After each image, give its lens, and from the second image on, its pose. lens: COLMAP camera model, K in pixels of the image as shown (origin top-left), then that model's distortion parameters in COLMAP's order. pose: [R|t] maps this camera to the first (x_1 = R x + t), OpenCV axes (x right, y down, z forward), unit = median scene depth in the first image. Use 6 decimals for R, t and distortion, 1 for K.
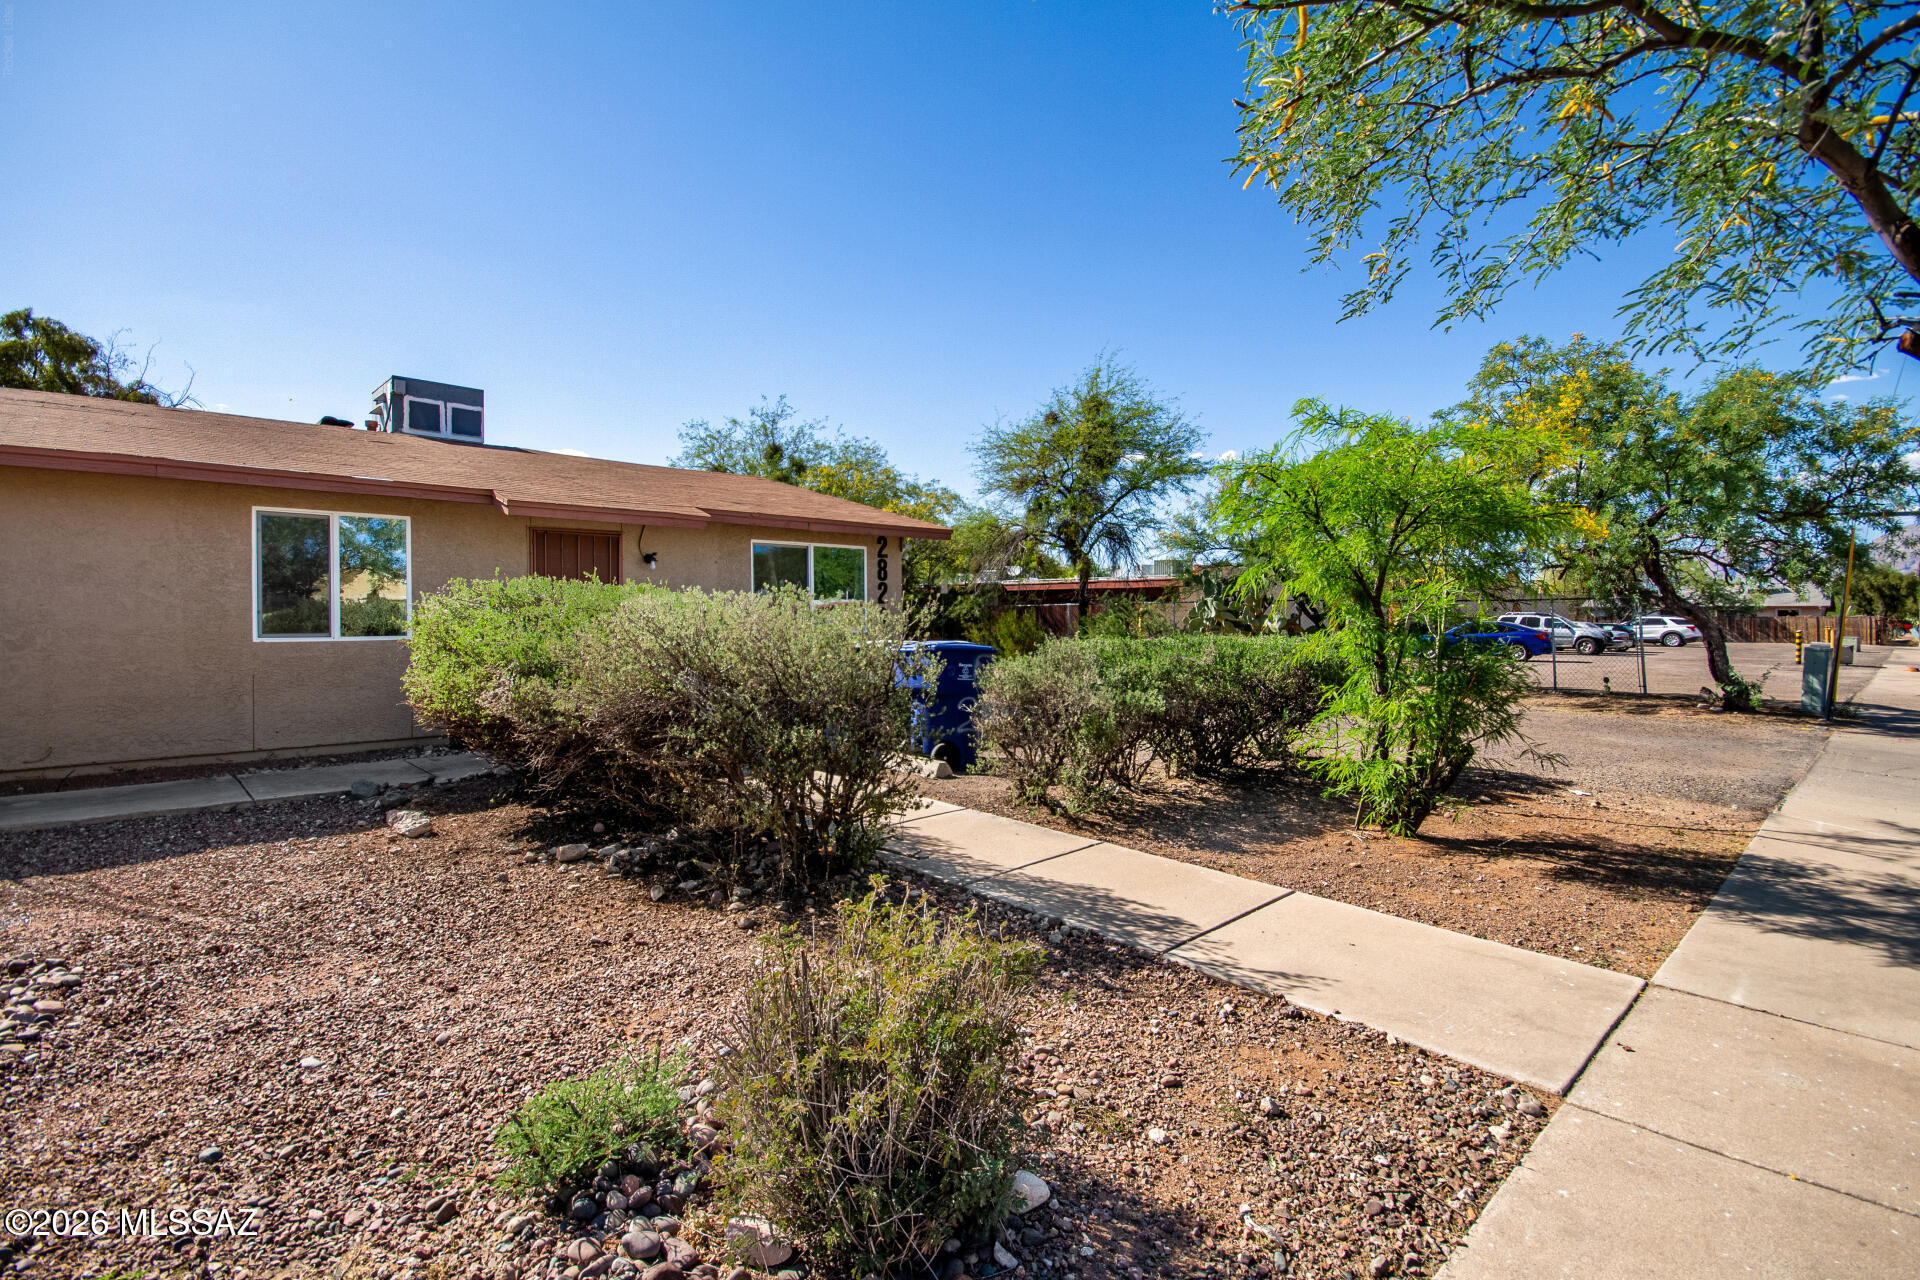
lens RADIAL K [[890.9, 0, 975.8], [0, 890.9, 593.5], [0, 0, 1]] dist [0.006925, -0.001555]
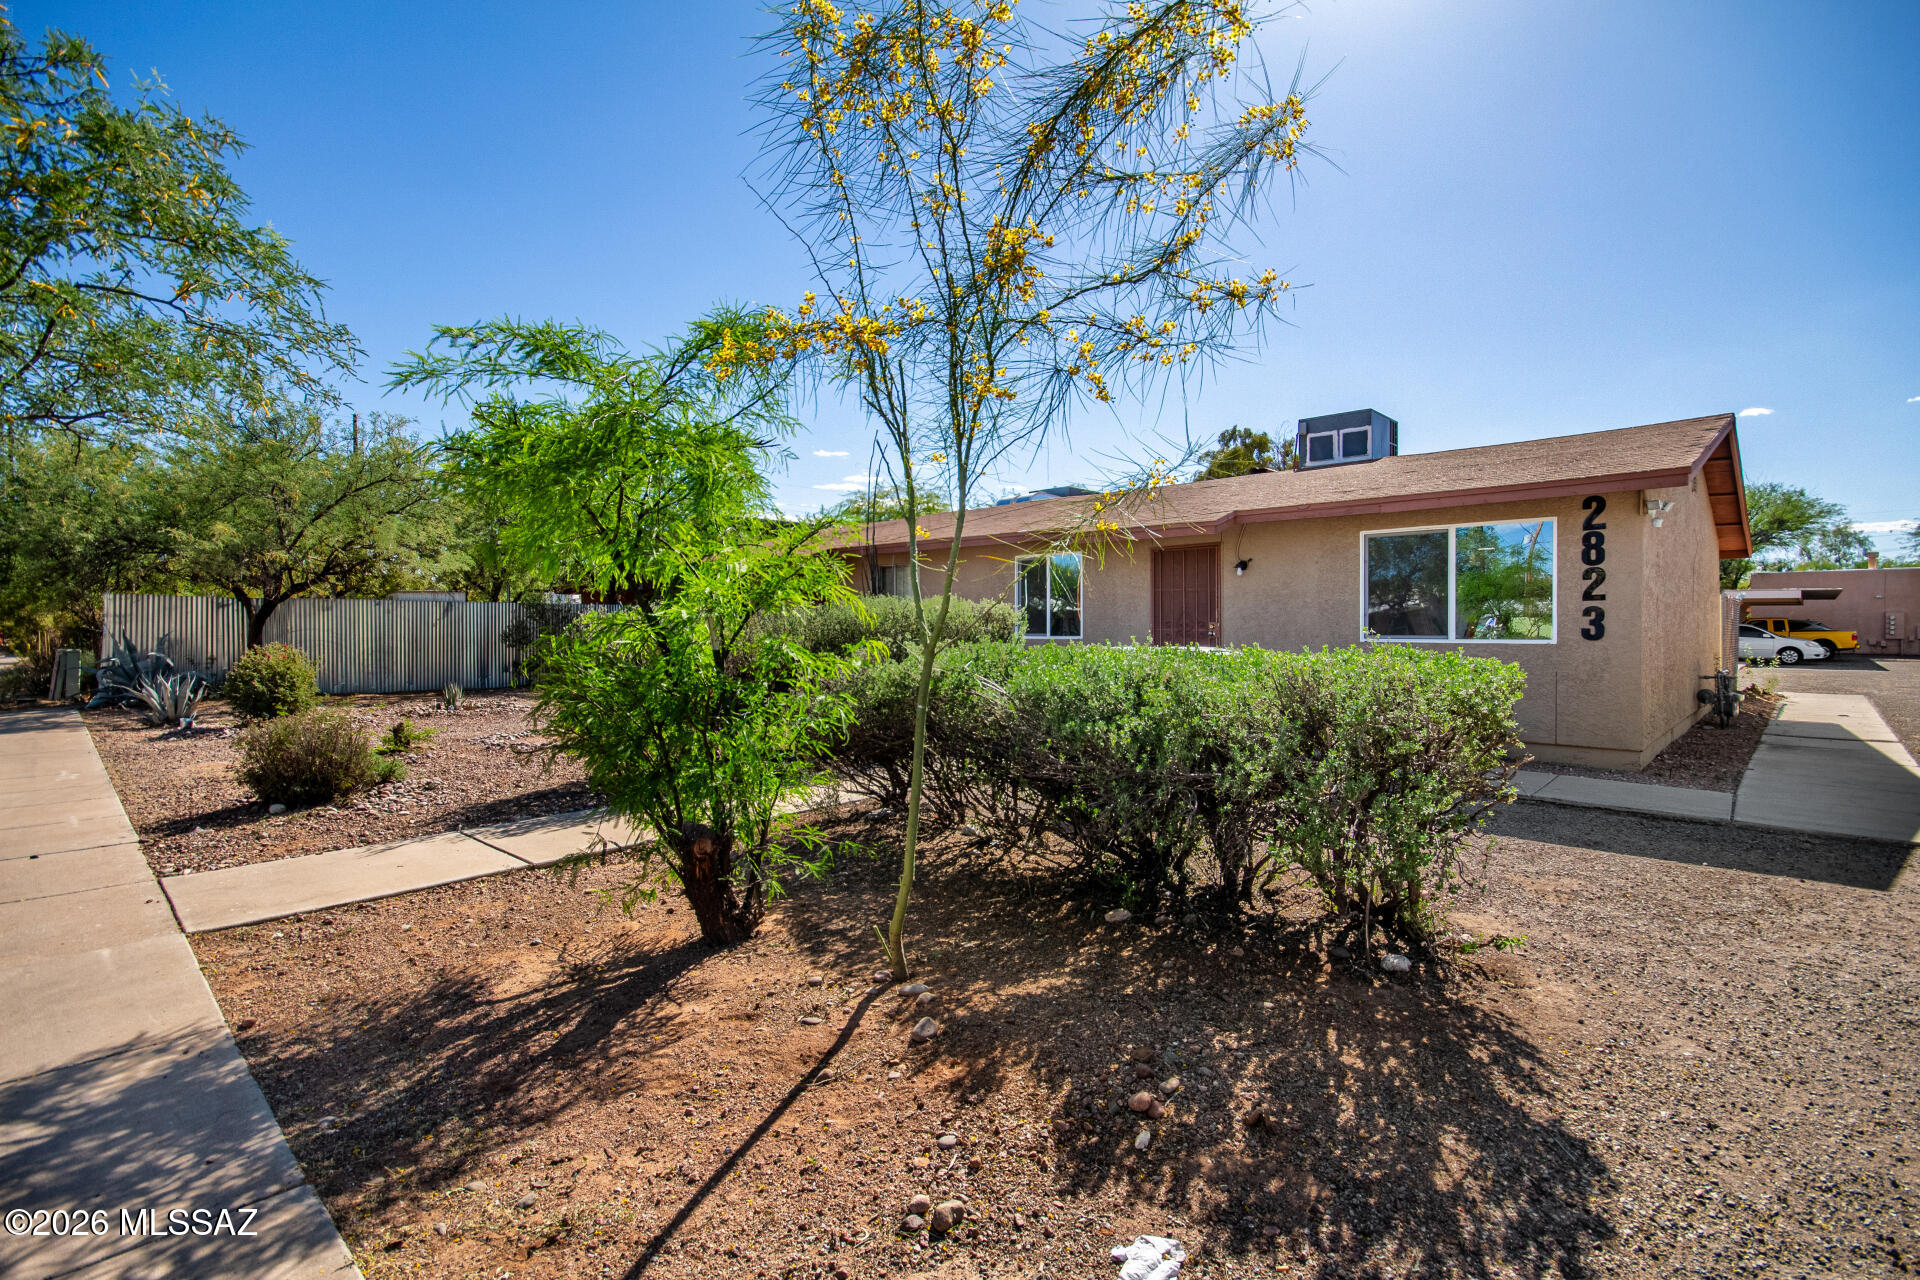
lens RADIAL K [[887.7, 0, 991.7], [0, 887.7, 604.8], [0, 0, 1]] dist [-0.005048, -0.001753]
pose [[0.079092, -0.022514, -0.996613, 0.669330], [0.027967, 0.999402, -0.020357, 0.021131], [0.996475, -0.026262, 0.079674, 0.662138]]
